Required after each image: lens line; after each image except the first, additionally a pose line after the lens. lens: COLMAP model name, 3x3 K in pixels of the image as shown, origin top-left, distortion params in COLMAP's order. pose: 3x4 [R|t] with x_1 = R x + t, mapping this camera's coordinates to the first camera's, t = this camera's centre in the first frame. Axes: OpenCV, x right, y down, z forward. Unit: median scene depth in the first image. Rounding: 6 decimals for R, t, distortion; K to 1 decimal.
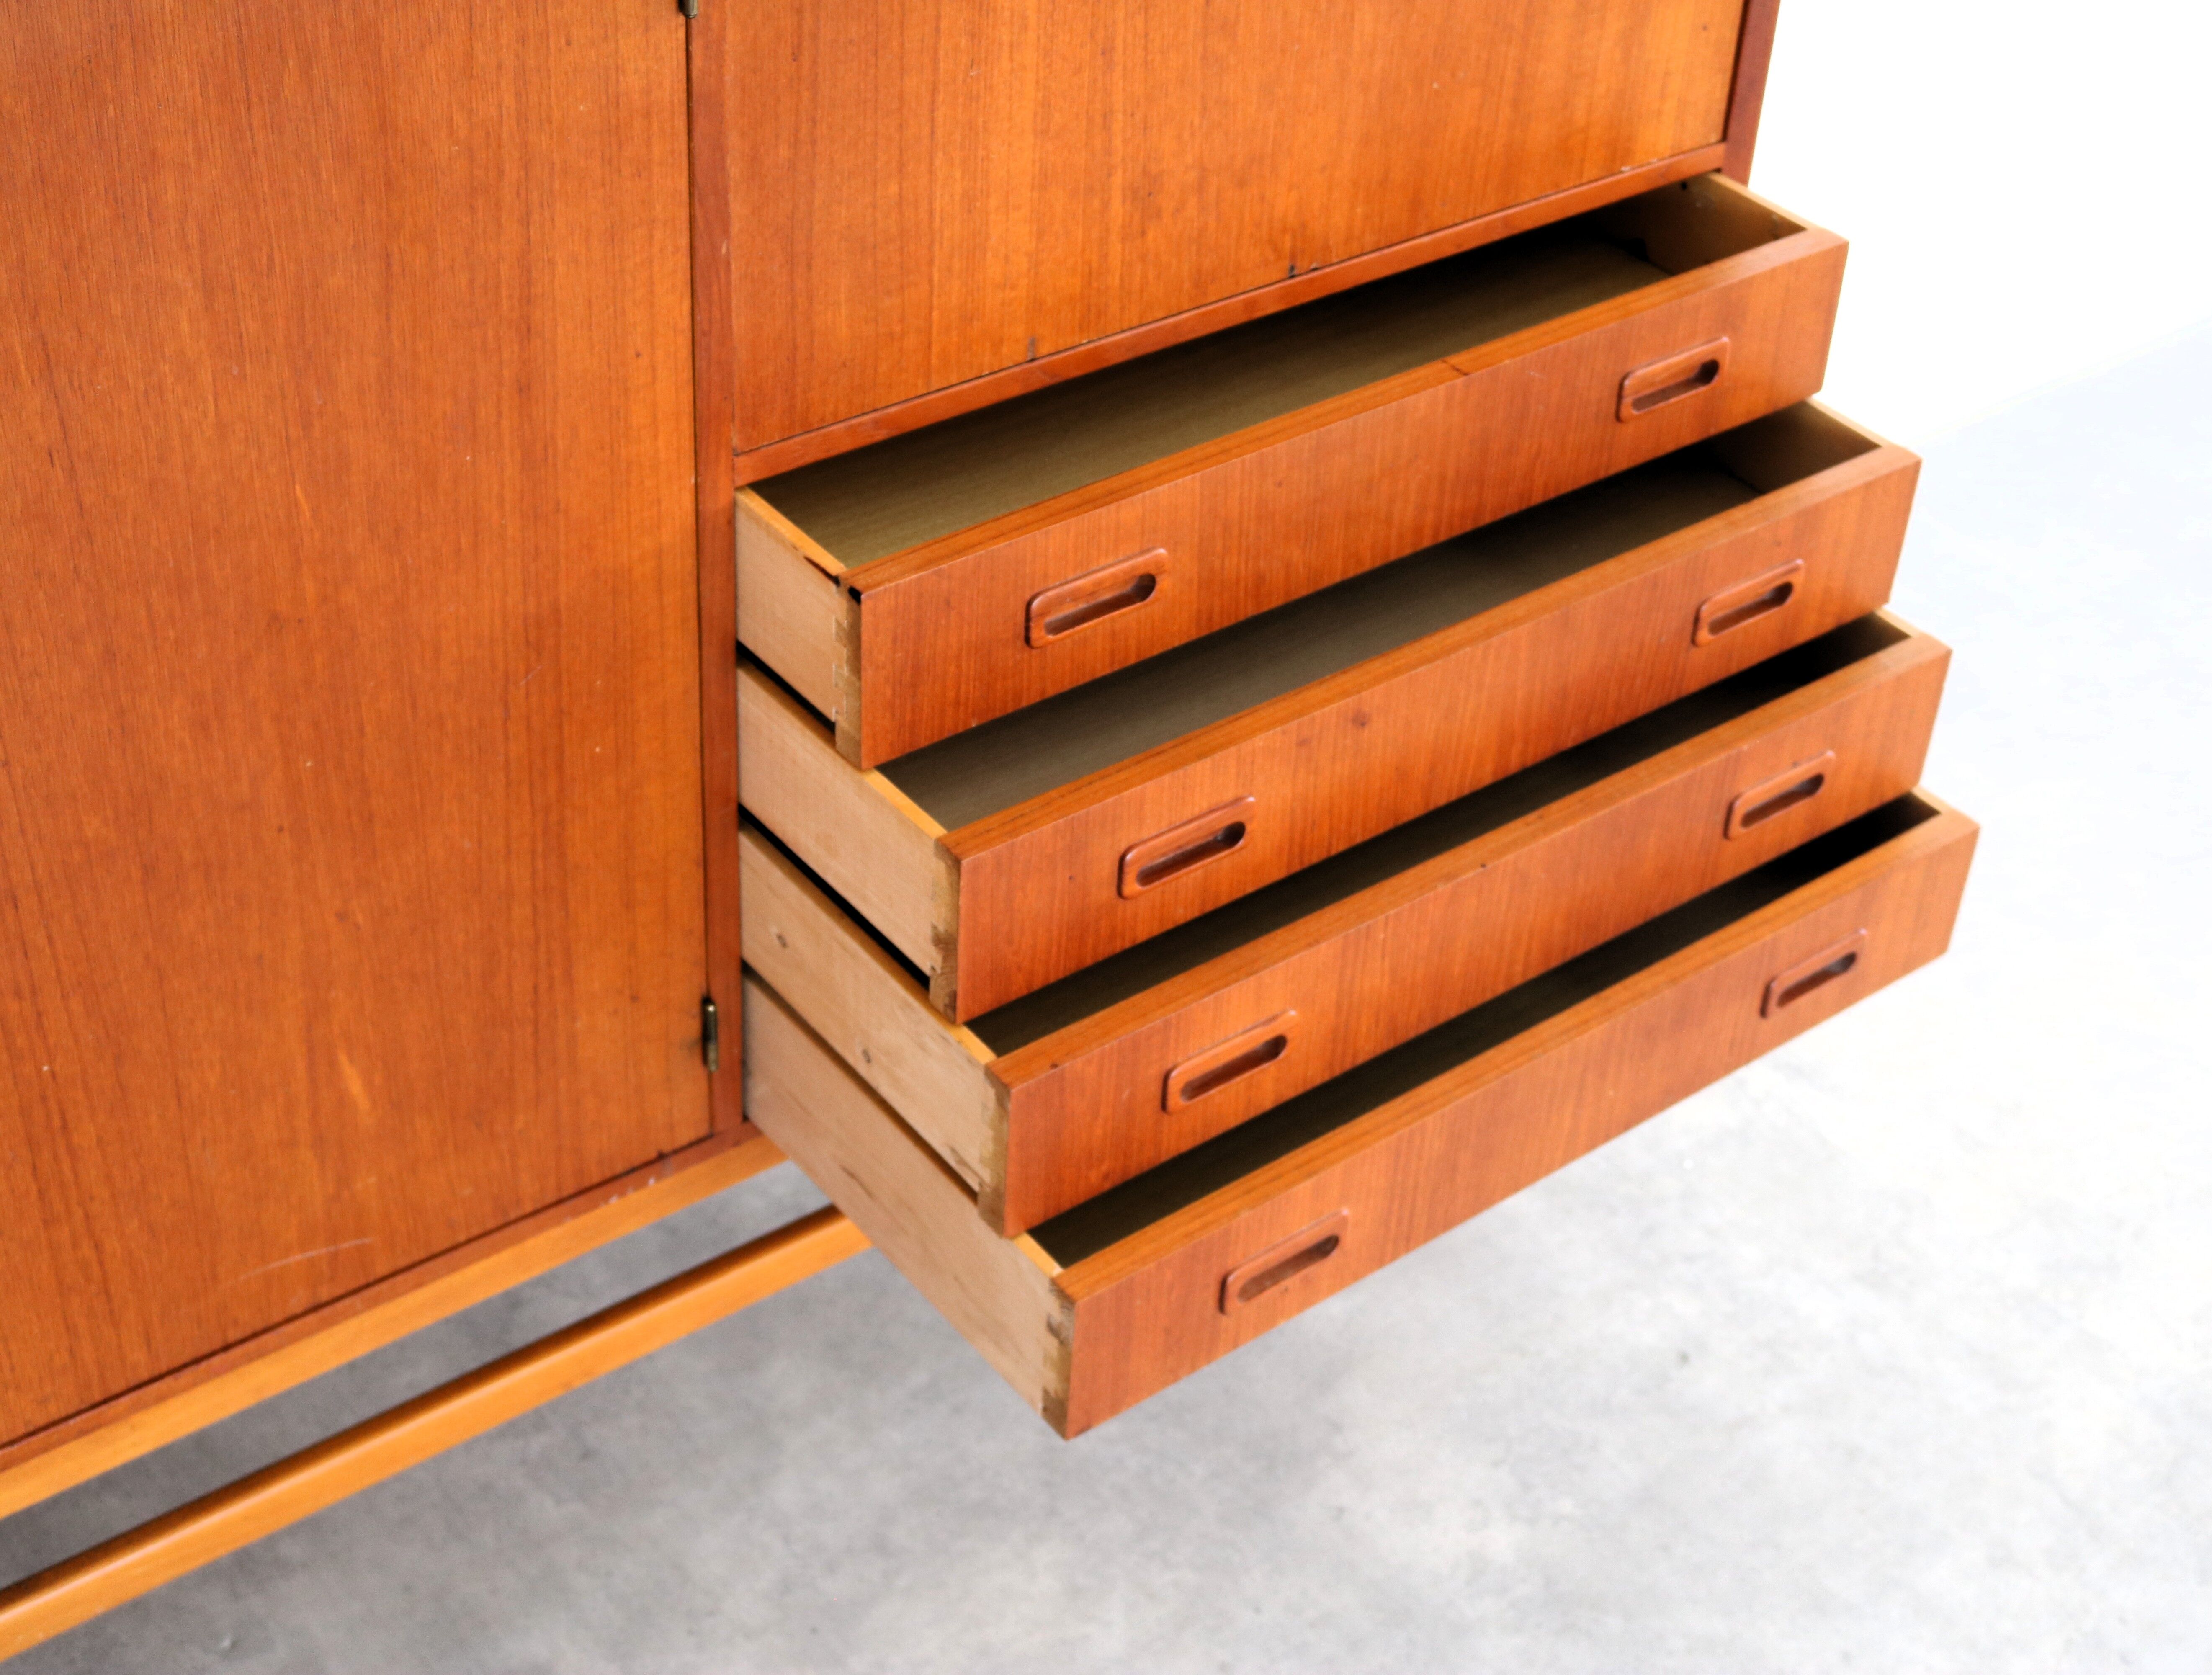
lens RADIAL K [[3310.7, 0, 1238.9], [0, 3310.7, 838.4], [0, 0, 1]] dist [-0.100932, 0.081377]
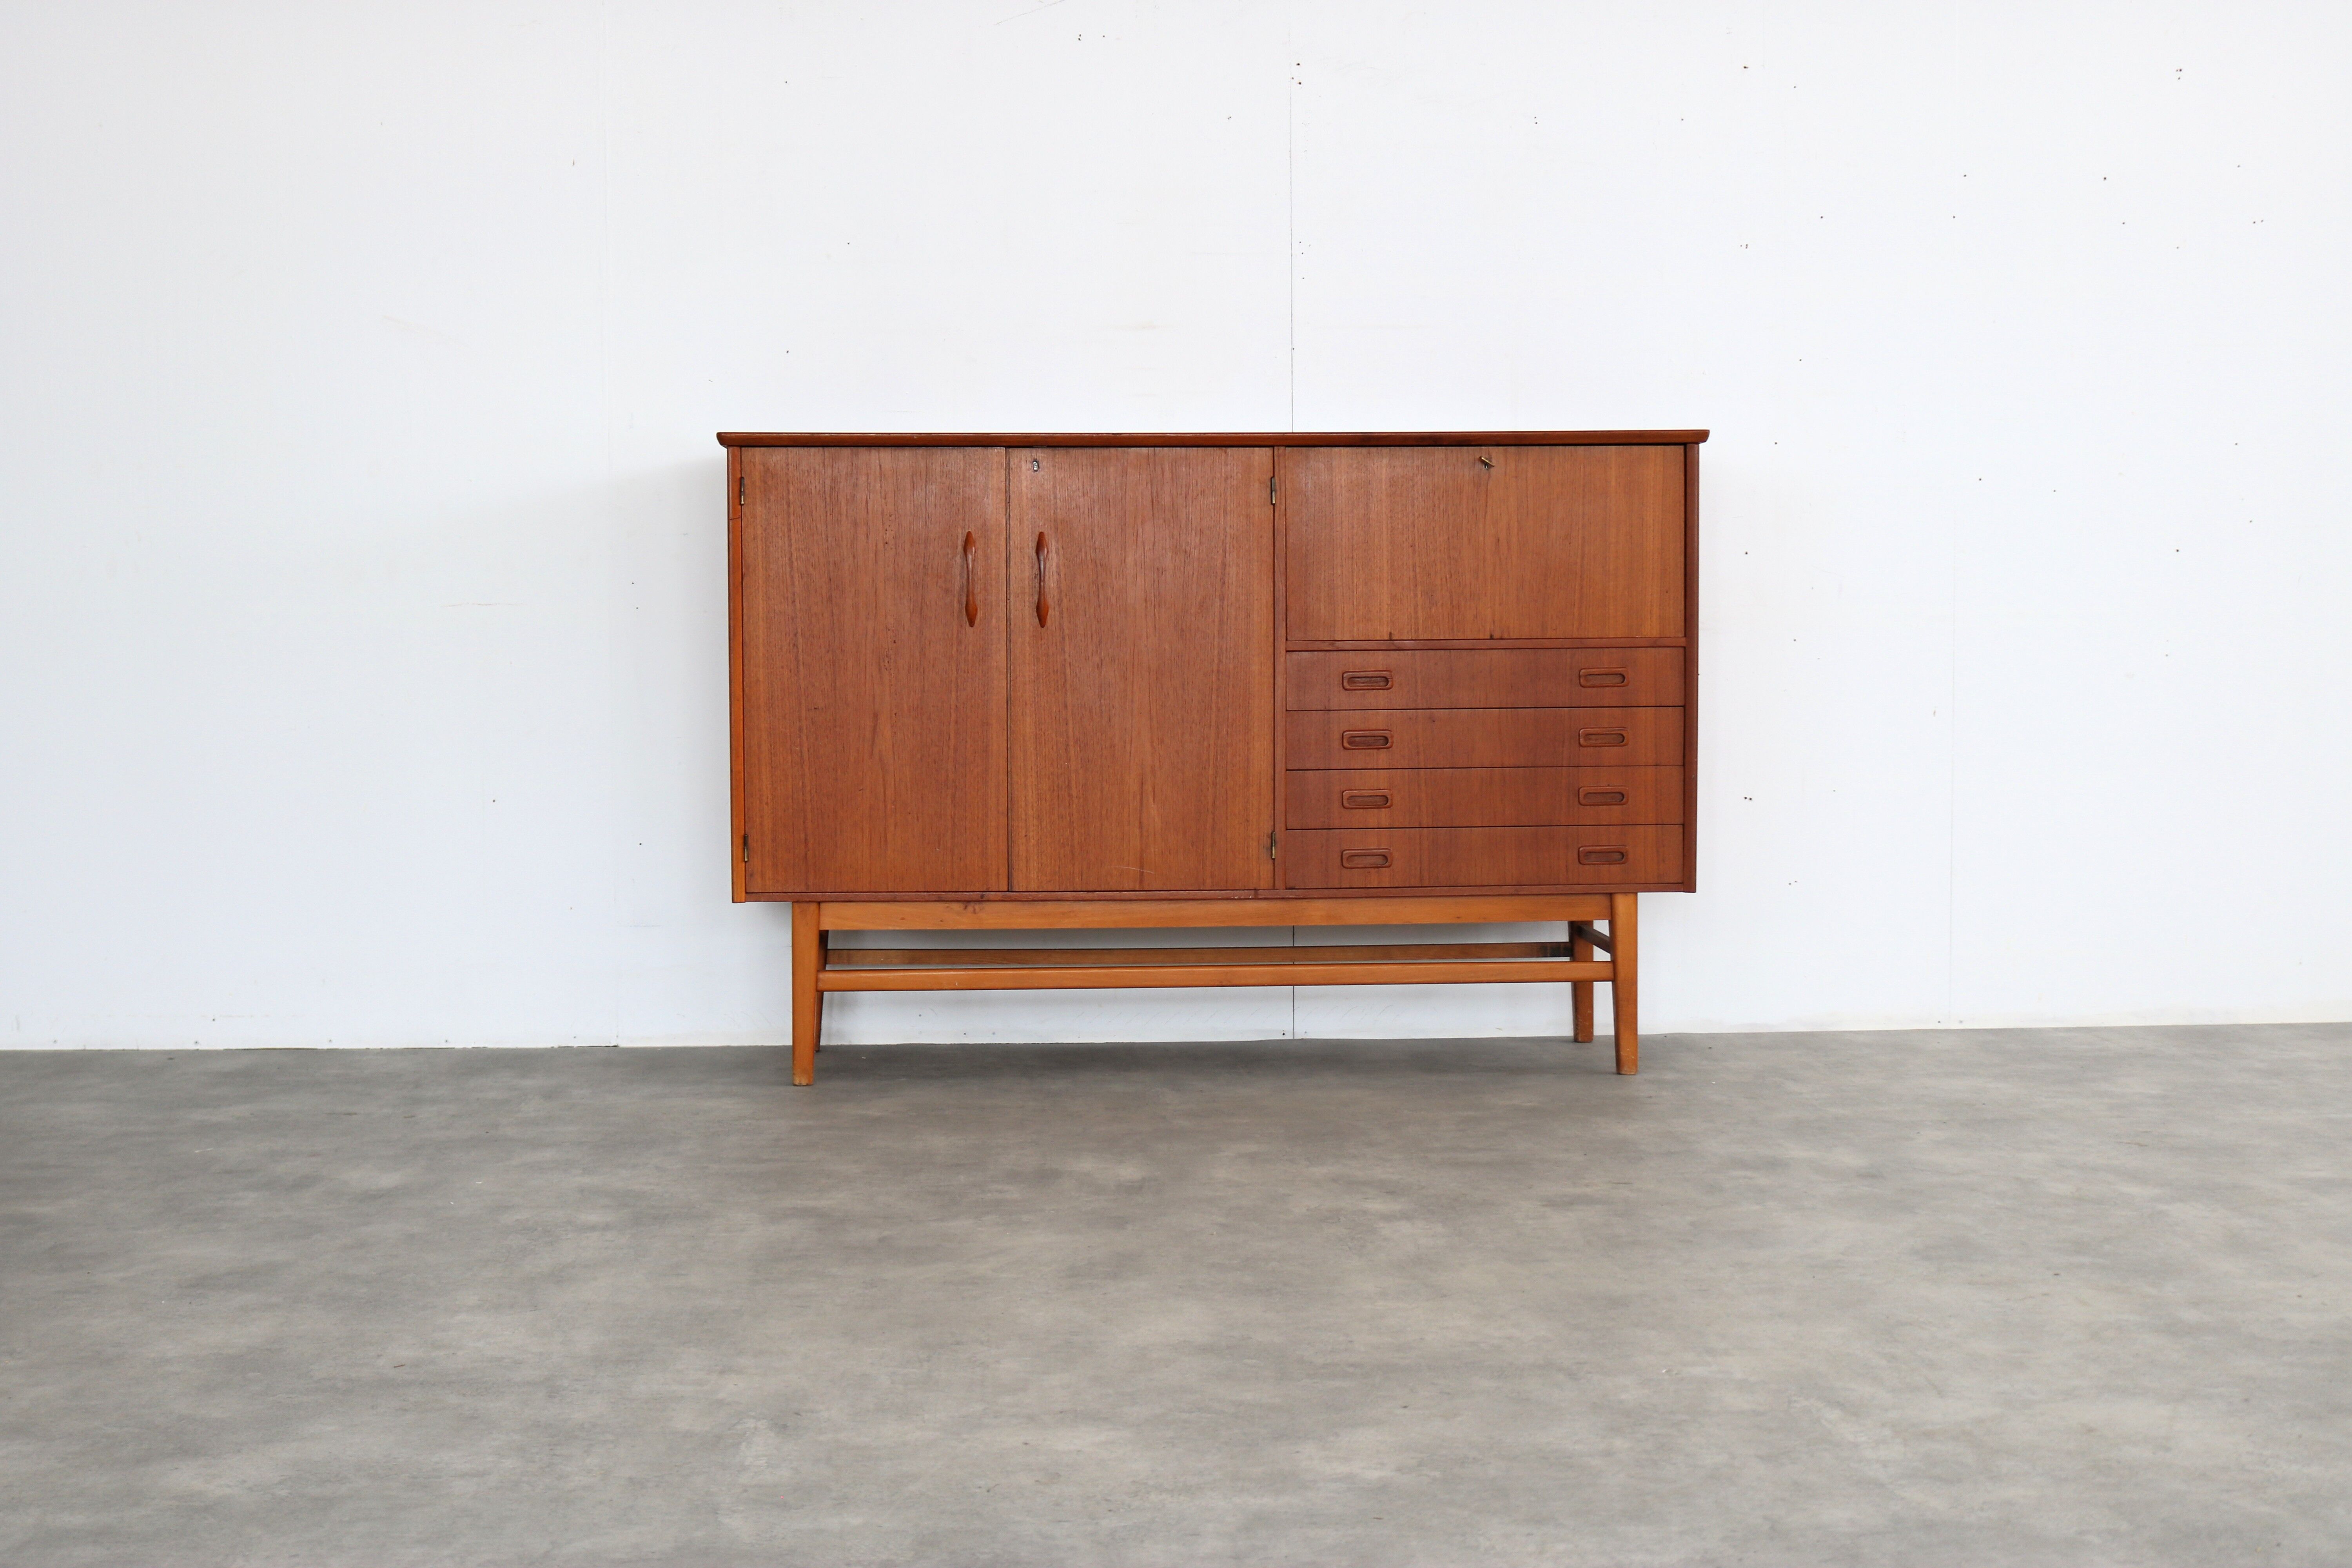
lens RADIAL K [[3104.8, 0, 1176.0], [0, 3104.8, 784.0], [0, 0, 1]] dist [-0.091223, -0.011870]
pose [[0.798853, -0.044959, -0.599843, 1.590164], [-0.304481, 0.829791, -0.467694, 1.465144], [0.518772, 0.556260, 0.649192, -1.038440]]
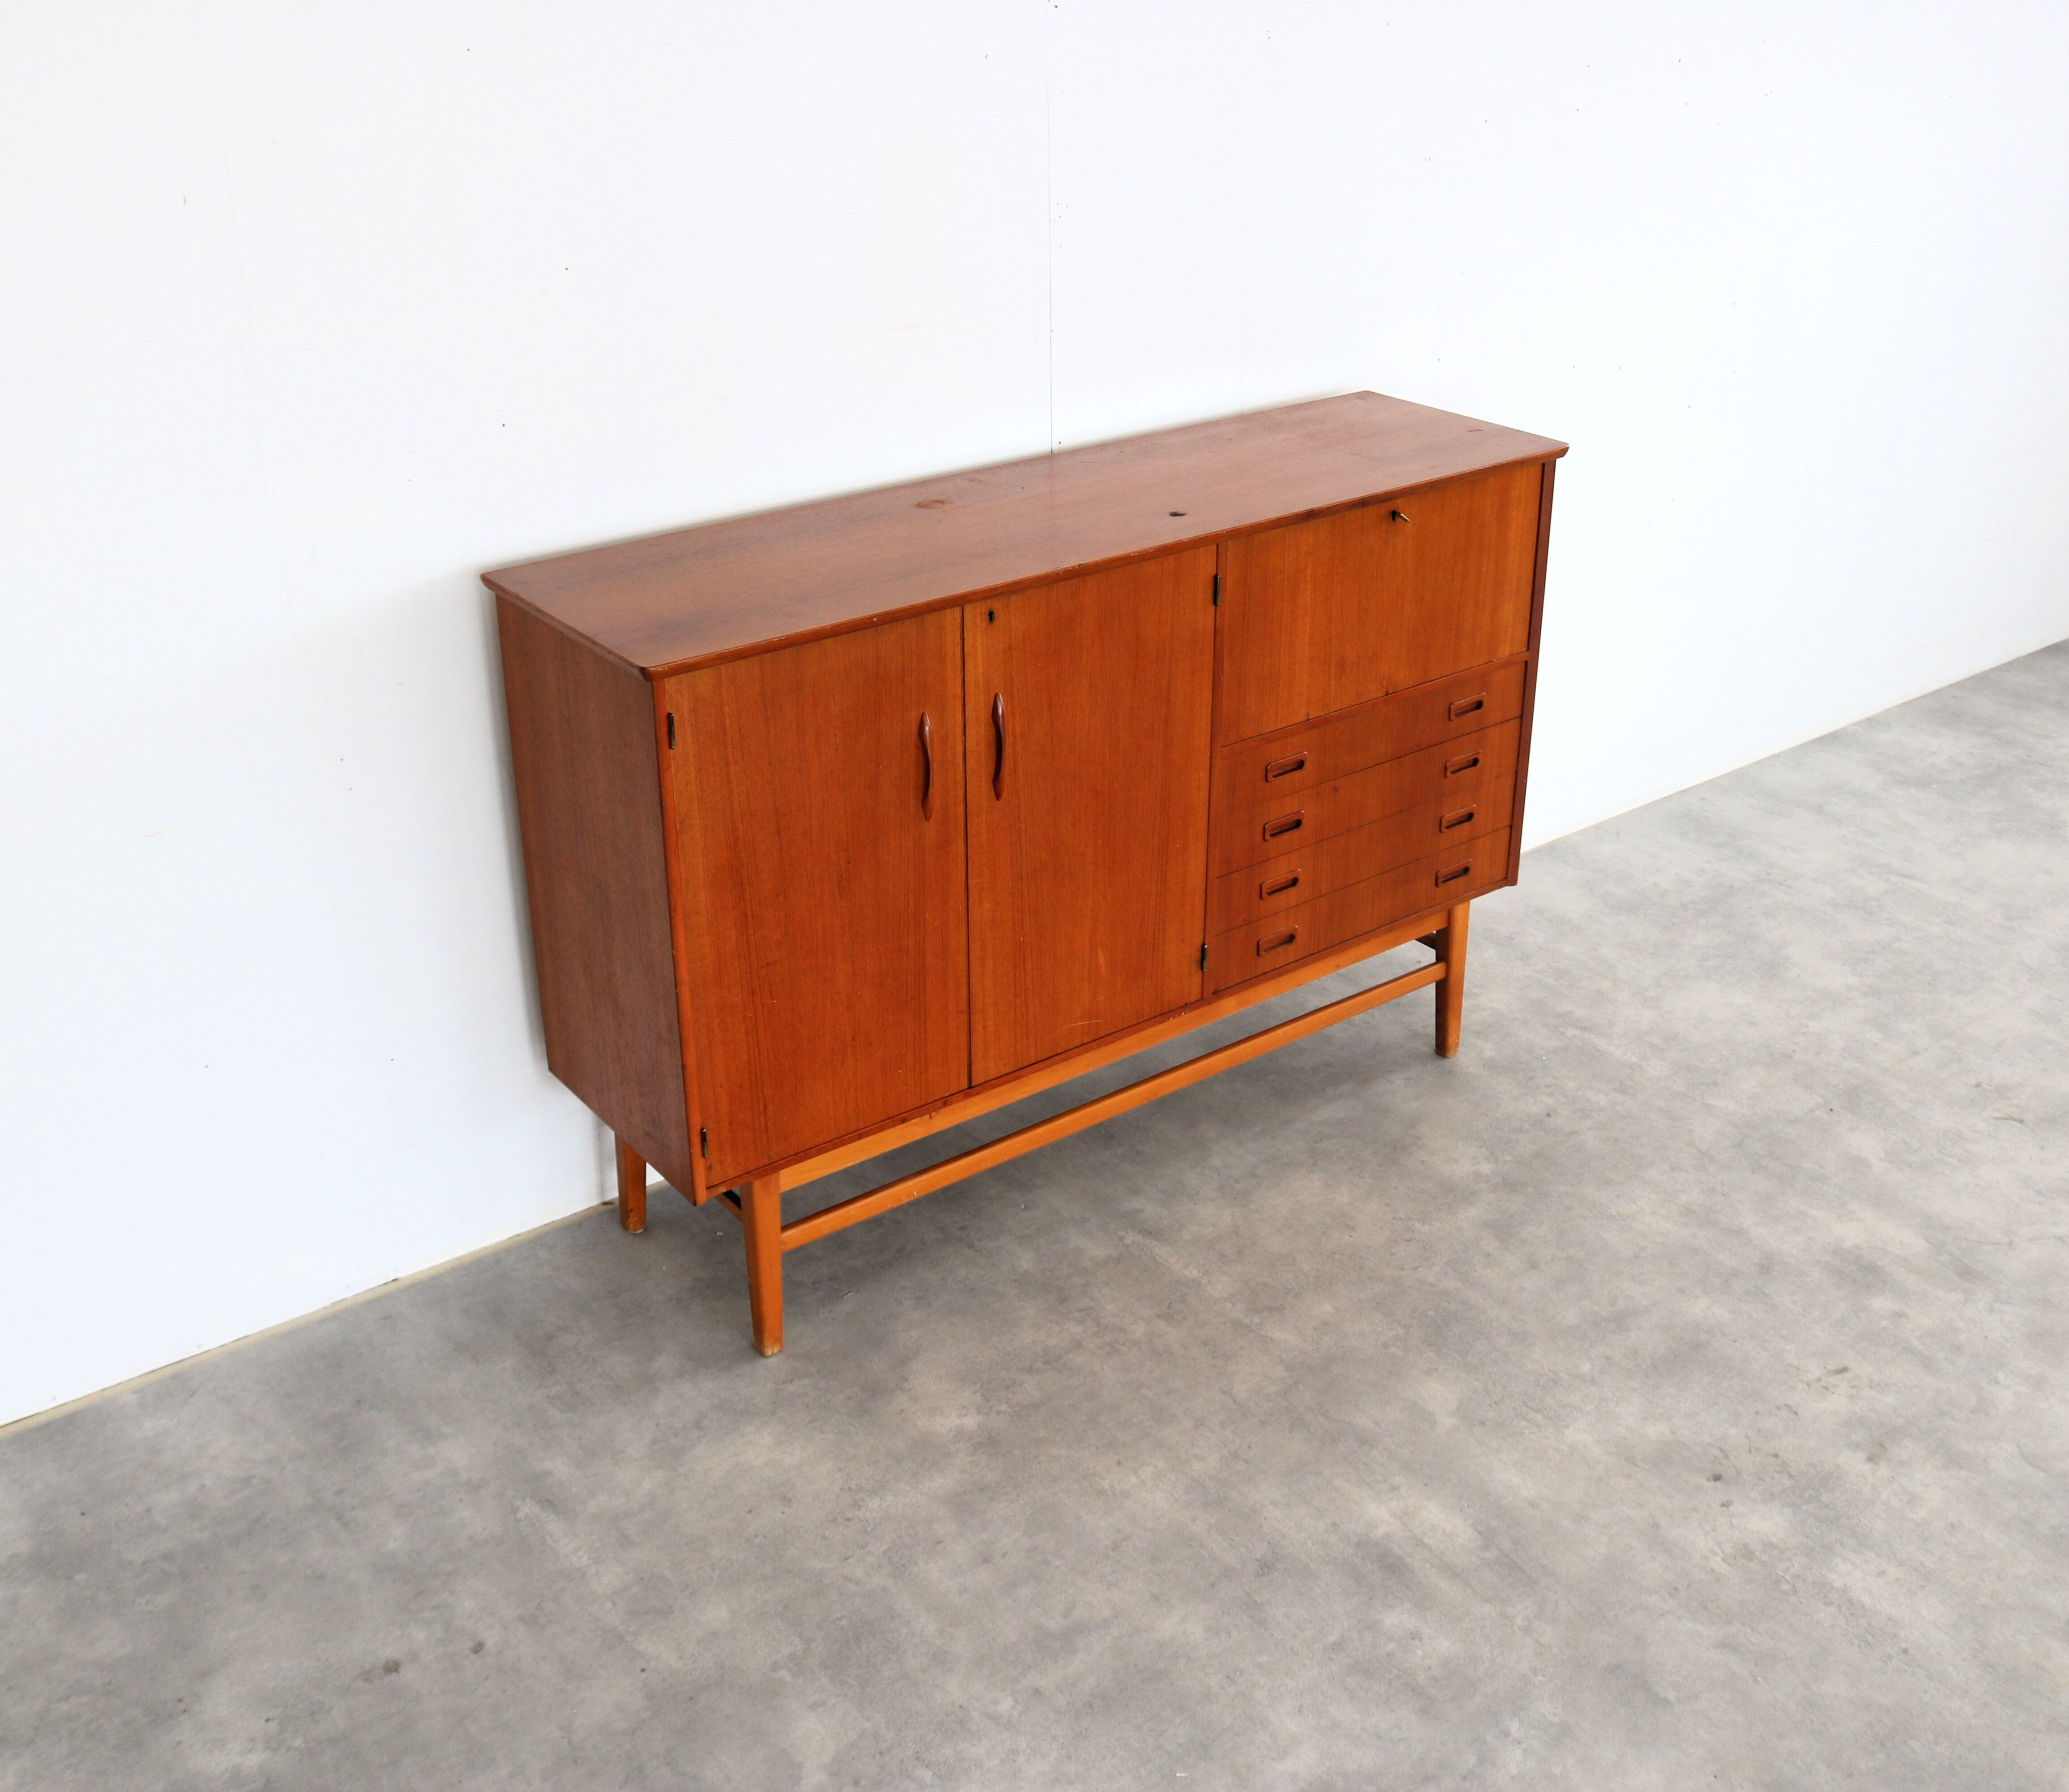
lens RADIAL K [[2264.9, 0, 1034.5], [0, 2264.9, 896.0], [0, 0, 1]] dist [-0.143517, 0.018014]
pose [[0.996144, -0.052580, -0.070225, -0.170213], [0.039243, 0.983001, -0.179357, 0.366578], [0.078462, 0.175910, 0.981274, -1.002907]]
